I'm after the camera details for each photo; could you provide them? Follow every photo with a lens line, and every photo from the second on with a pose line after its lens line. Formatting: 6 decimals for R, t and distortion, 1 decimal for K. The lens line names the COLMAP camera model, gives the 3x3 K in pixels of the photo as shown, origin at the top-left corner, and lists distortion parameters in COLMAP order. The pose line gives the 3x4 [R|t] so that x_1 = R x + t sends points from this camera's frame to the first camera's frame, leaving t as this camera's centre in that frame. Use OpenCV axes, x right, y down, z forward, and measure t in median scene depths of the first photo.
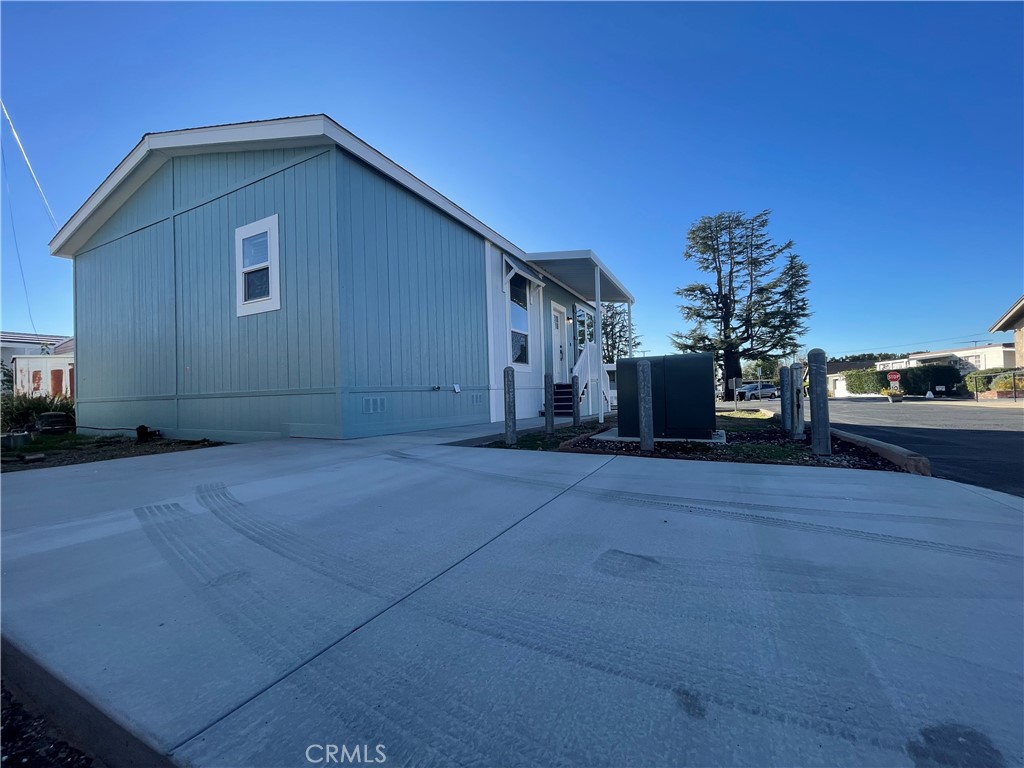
lens RADIAL K [[413.5, 0, 512.0], [0, 413.5, 384.0], [0, 0, 1]] dist [-0.001452, -0.000332]
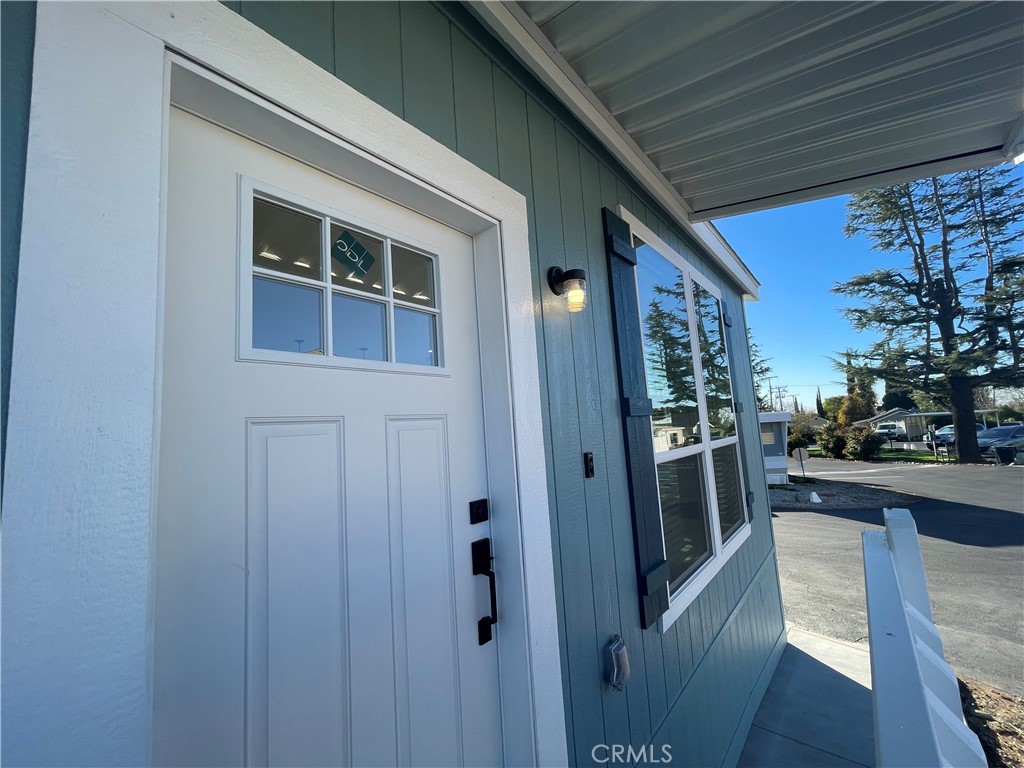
lens RADIAL K [[413.5, 0, 512.0], [0, 413.5, 384.0], [0, 0, 1]] dist [-0.001452, -0.000332]
pose [[0.970856, -0.059243, -0.232225, 0.050491], [0.038869, 0.995060, -0.091353, -0.037088], [0.236489, 0.079664, 0.968363, 0.287804]]
